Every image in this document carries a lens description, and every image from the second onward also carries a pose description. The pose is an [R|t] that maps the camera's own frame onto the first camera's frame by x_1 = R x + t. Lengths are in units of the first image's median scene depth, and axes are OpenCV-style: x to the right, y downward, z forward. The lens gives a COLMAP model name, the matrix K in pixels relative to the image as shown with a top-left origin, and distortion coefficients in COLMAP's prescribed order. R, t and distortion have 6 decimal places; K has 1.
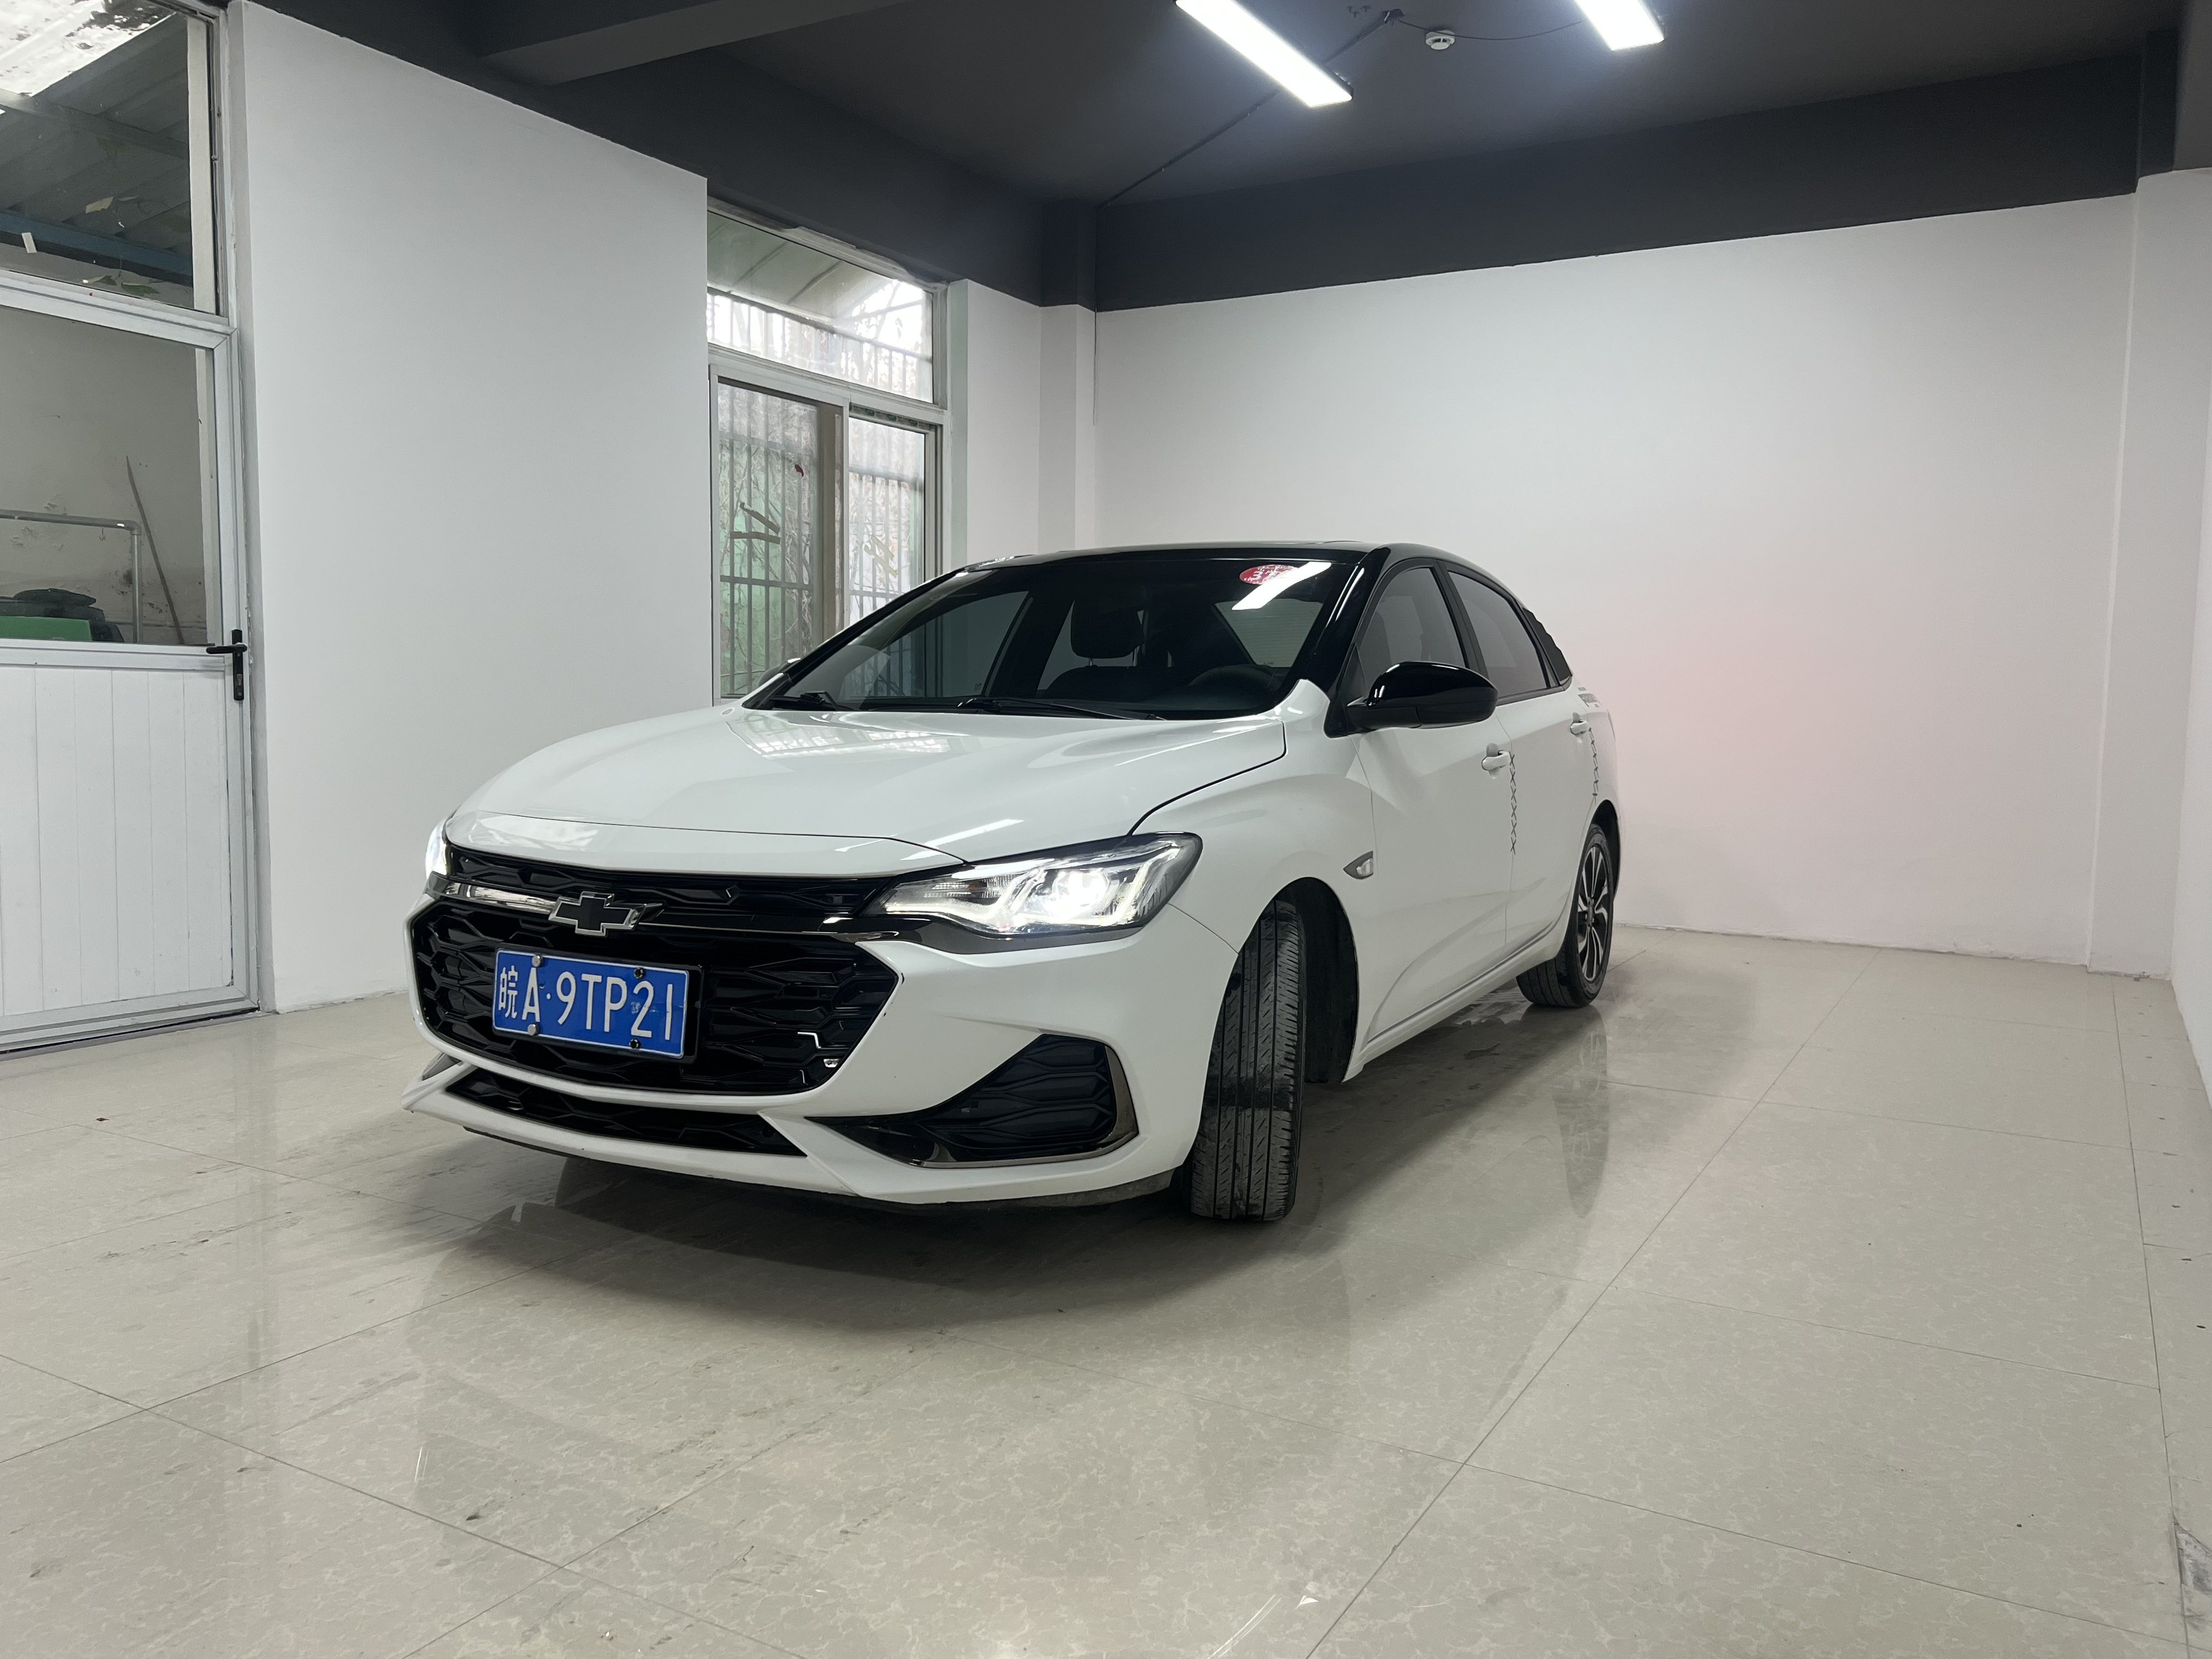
lens RADIAL K [[1667.6, 0, 1099.1], [0, 1667.6, 825.2], [0, 0, 1]] dist [0.080461, -0.103493]
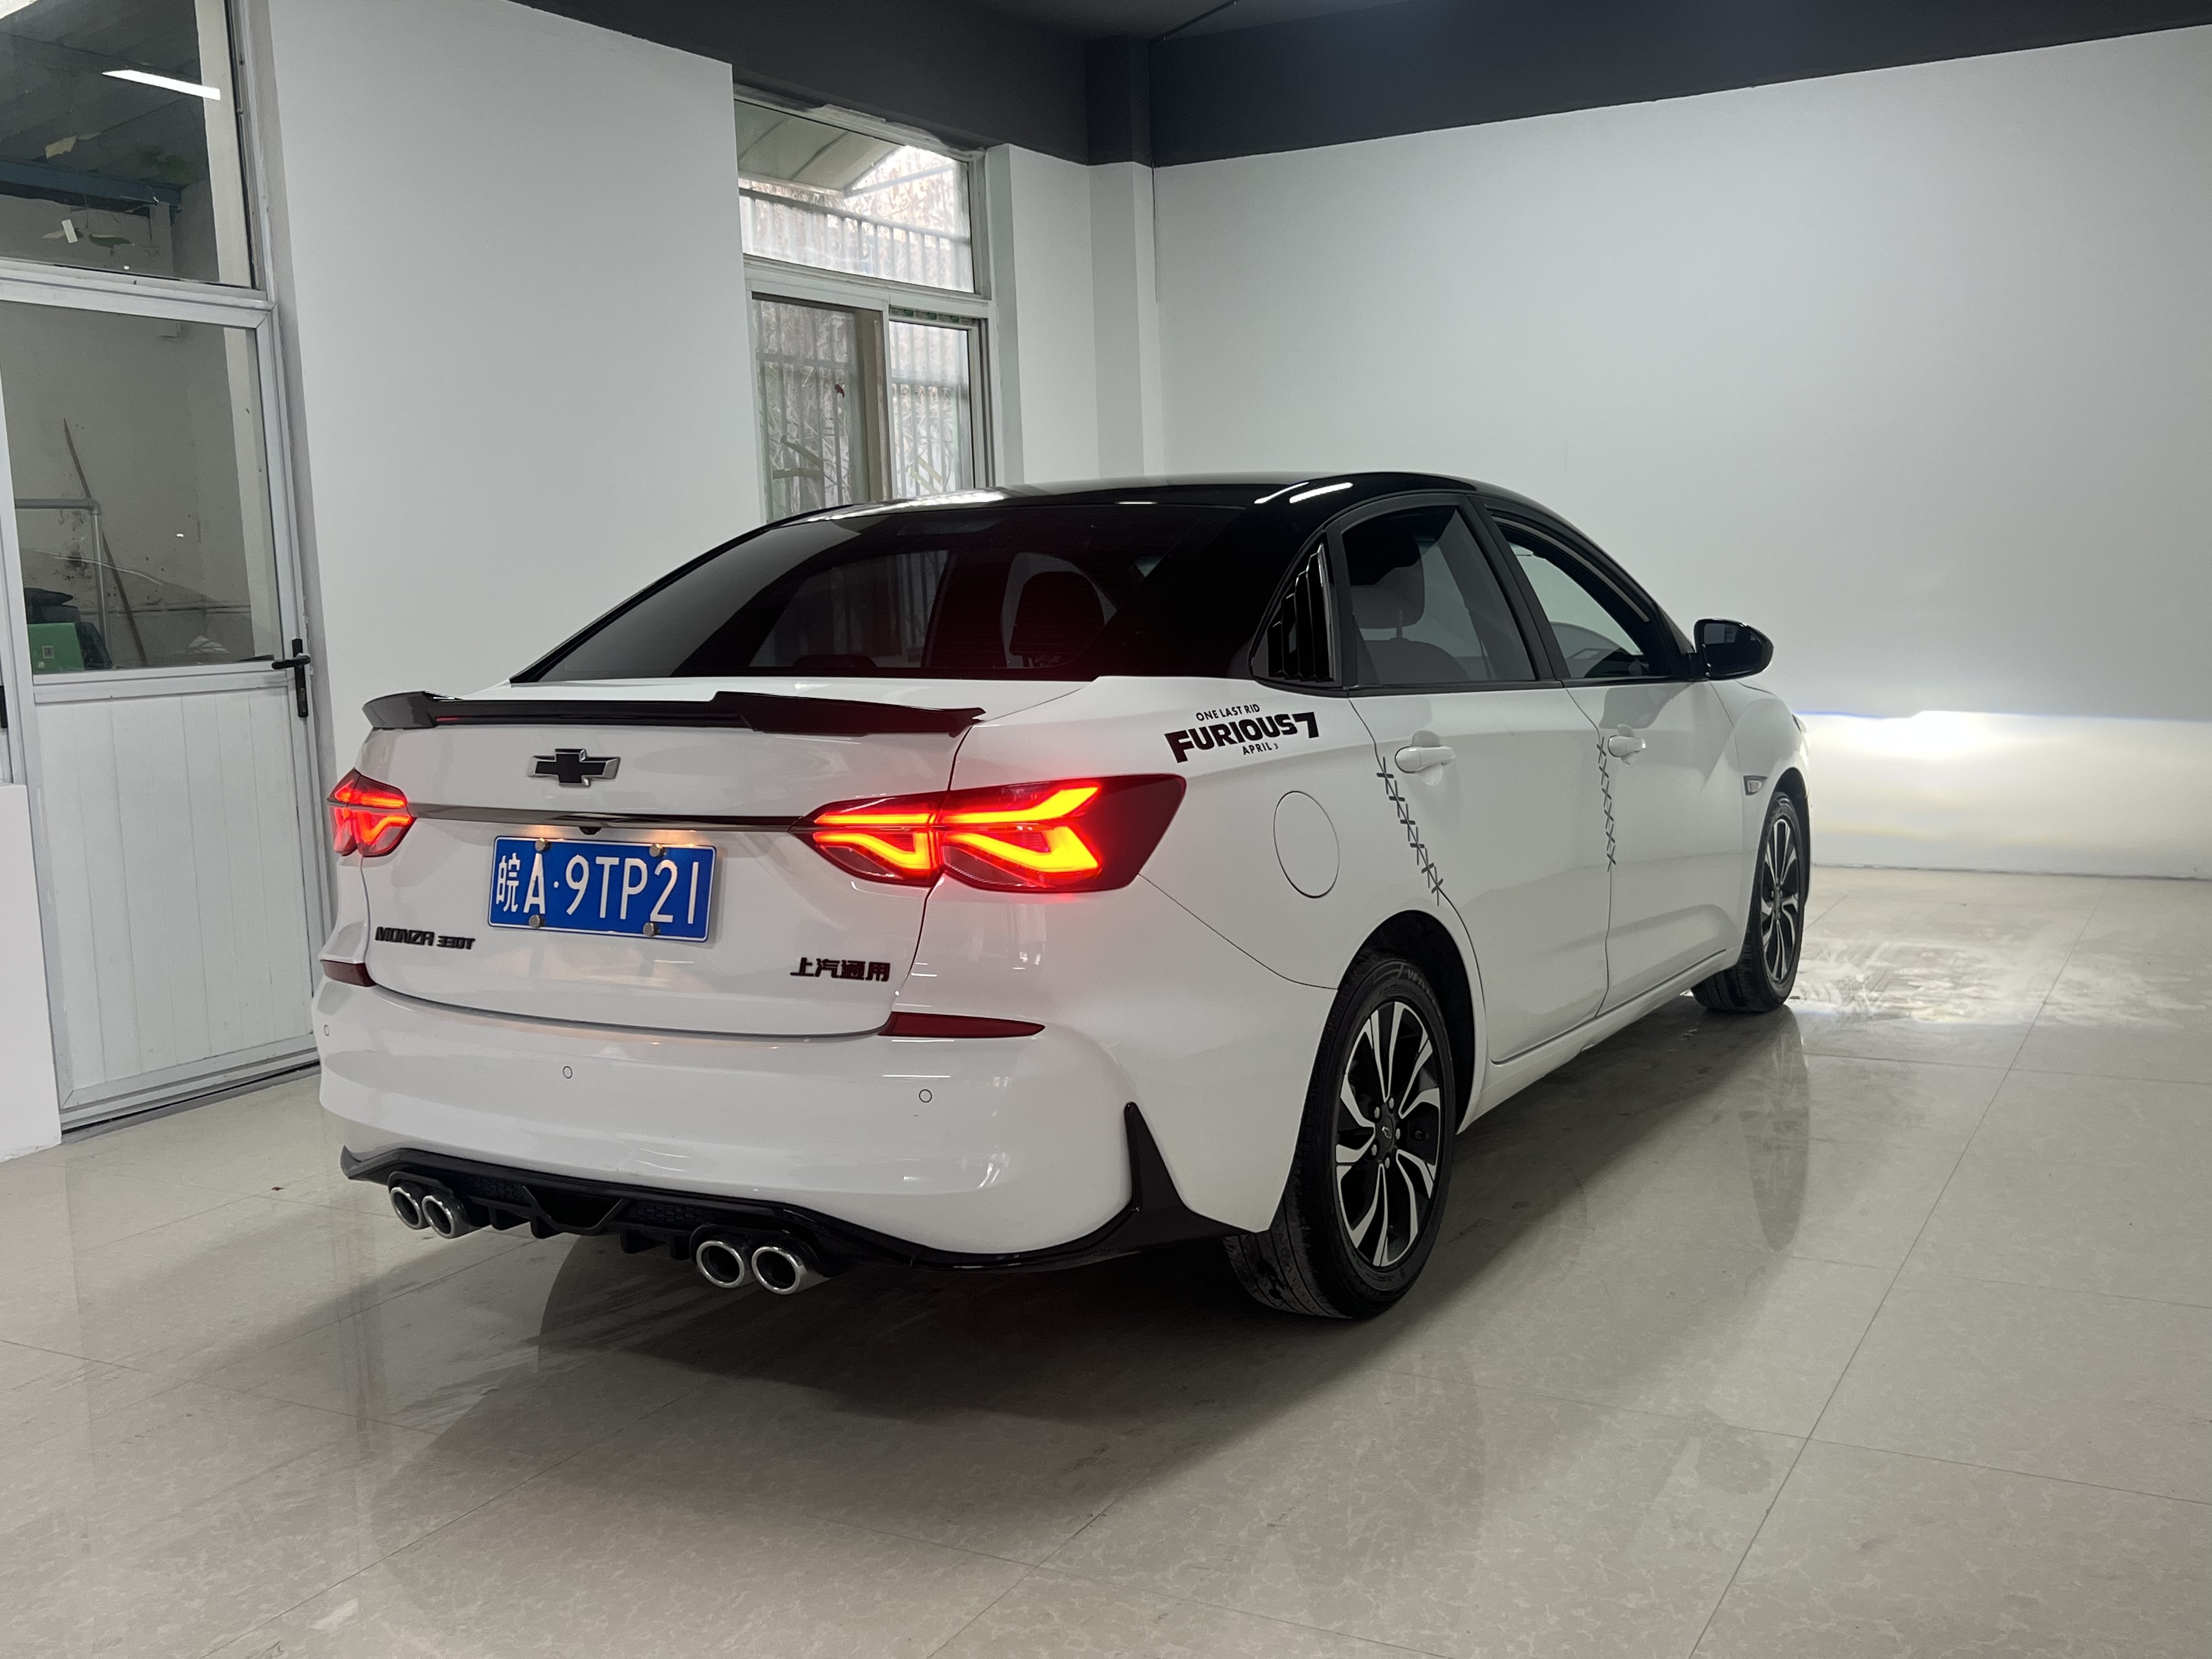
lens RADIAL K [[2132.7, 0, 1106.0], [0, 2132.7, 829.5], [0, 0, 1]] dist [0.120197, -0.230546]
pose [[0.998389, -0.054986, 0.013974, -0.104671], [0.054318, 0.997539, 0.044344, -0.043294], [-0.016378, -0.043513, 0.998919, -0.161792]]
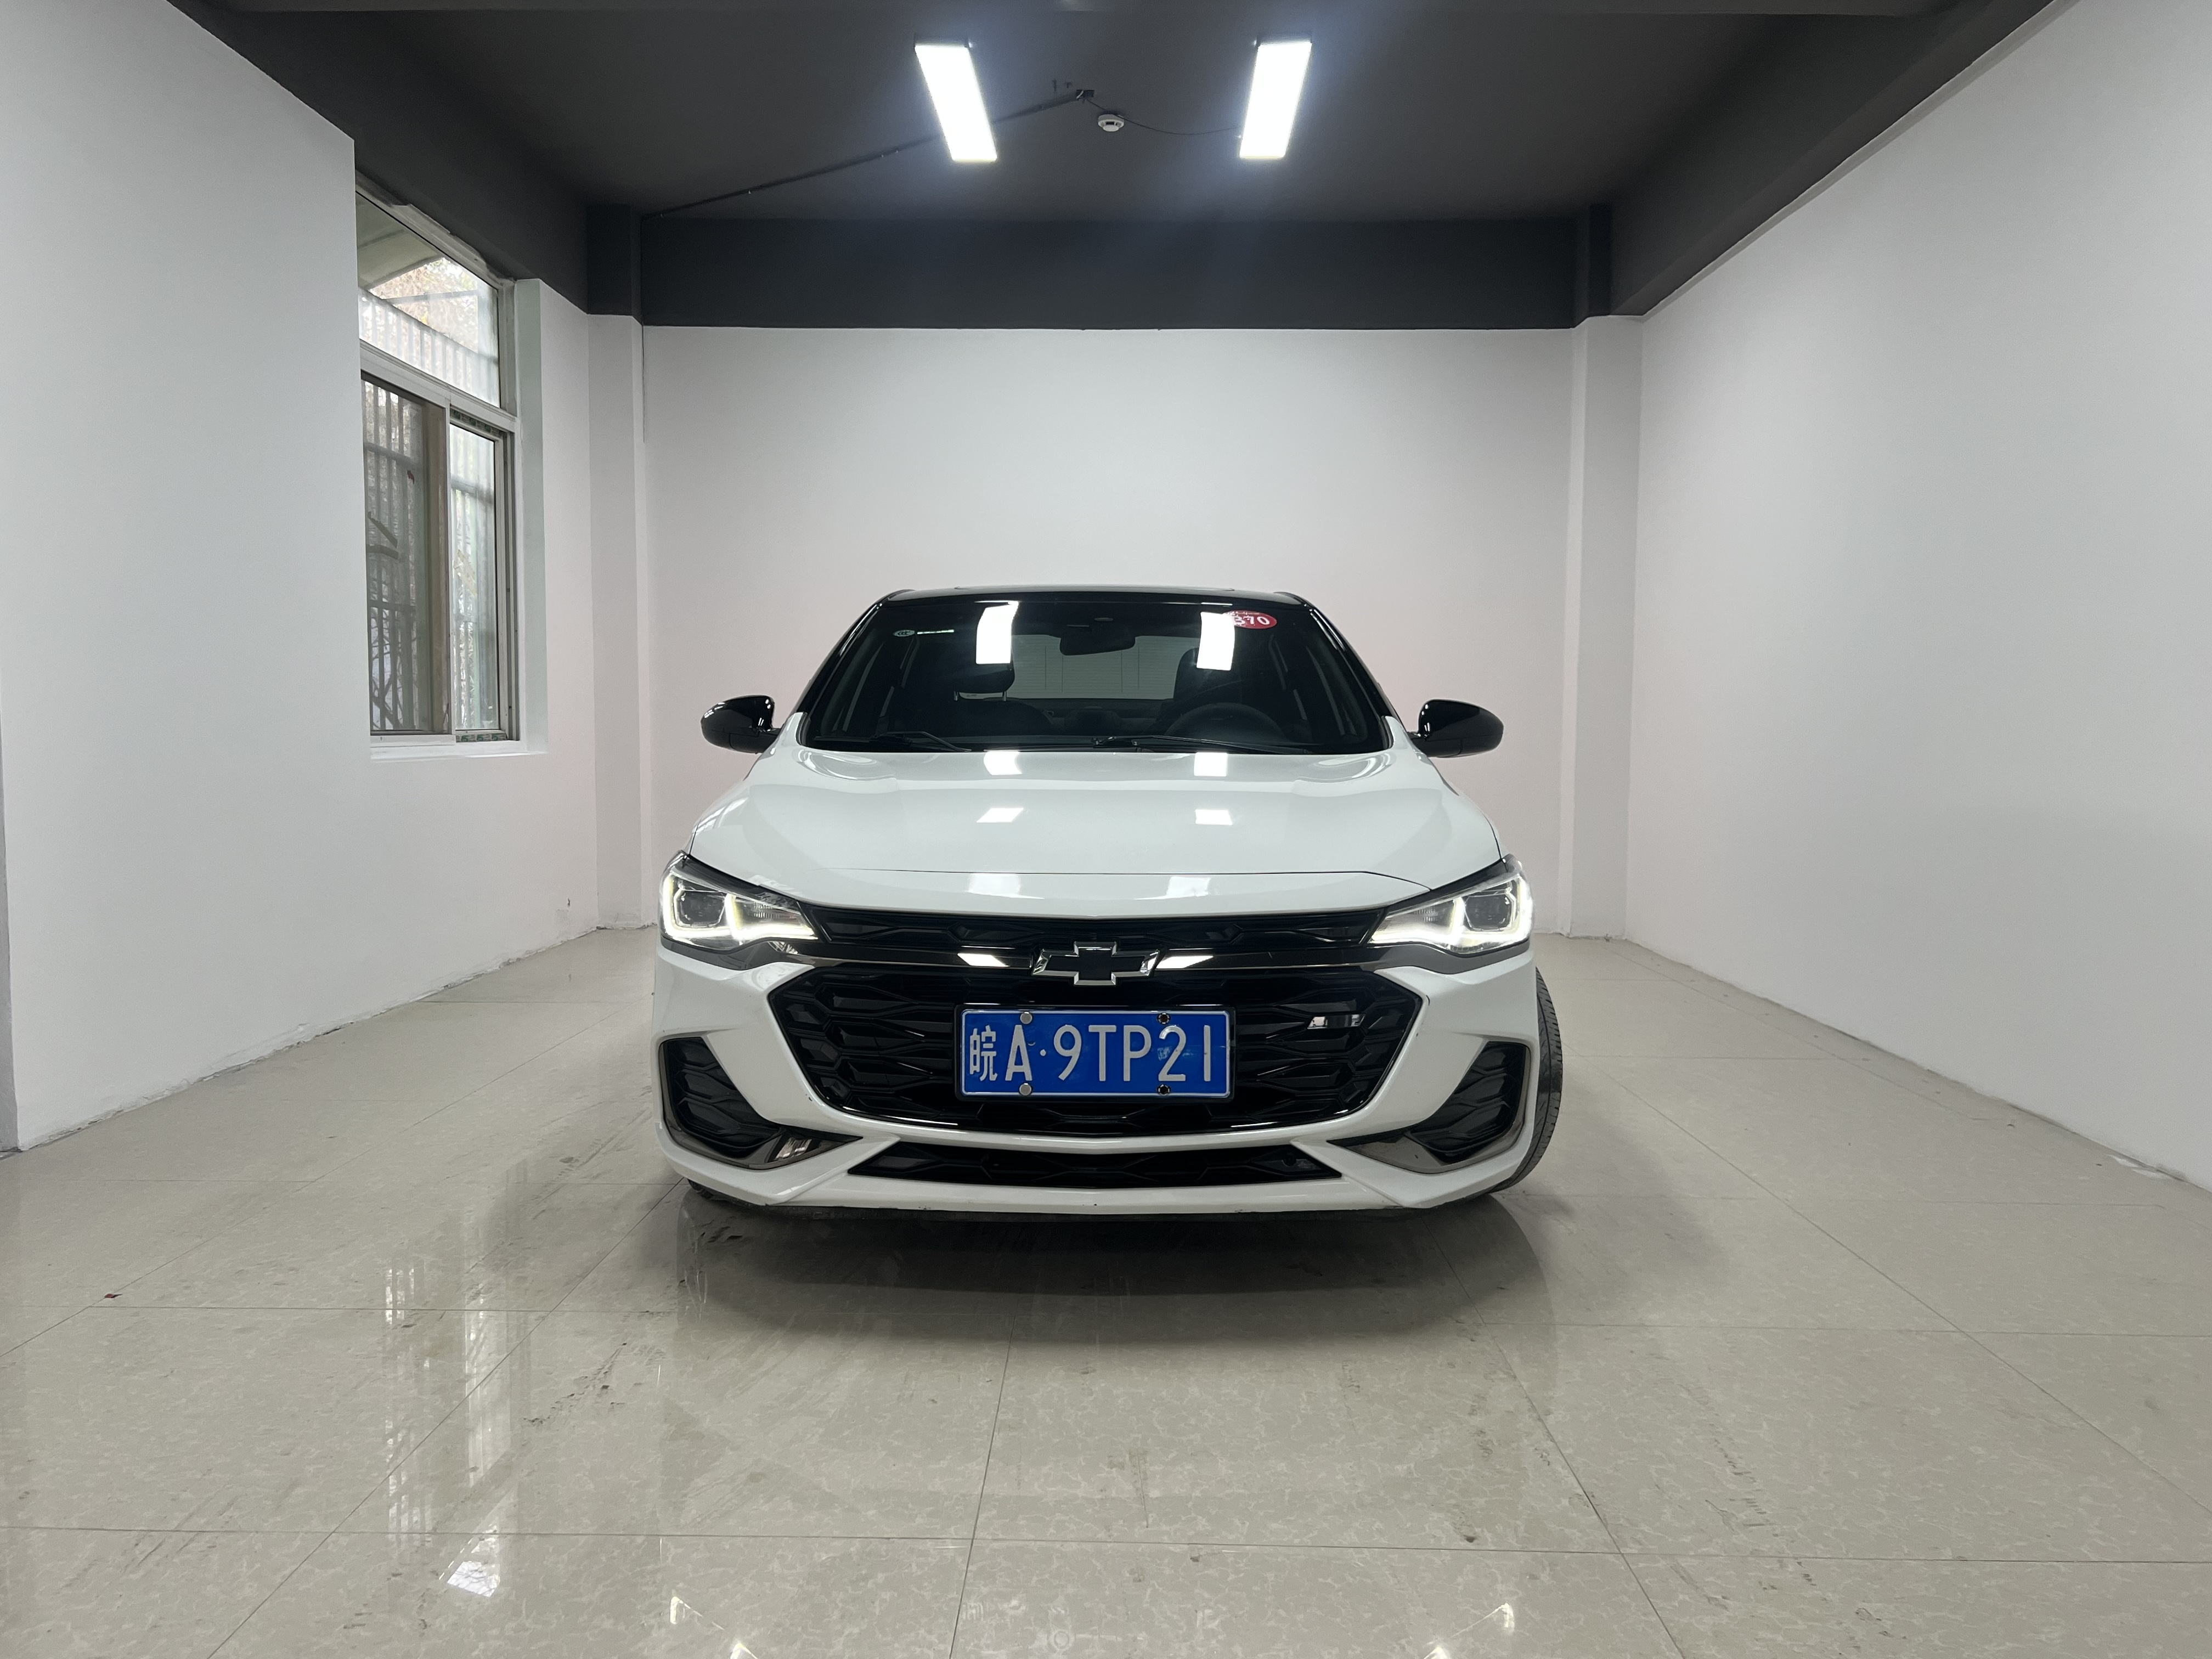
lens RADIAL K [[1665.4, 0, 1085.8], [0, 1665.4, 820.6], [0, 0, 1]] dist [0.087143, -0.110843]
pose [[0.881208, -0.039545, 0.471071, -0.433287], [0.046694, 0.998903, -0.003493, -0.015880], [-0.470416, 0.025074, 0.882088, 0.077818]]
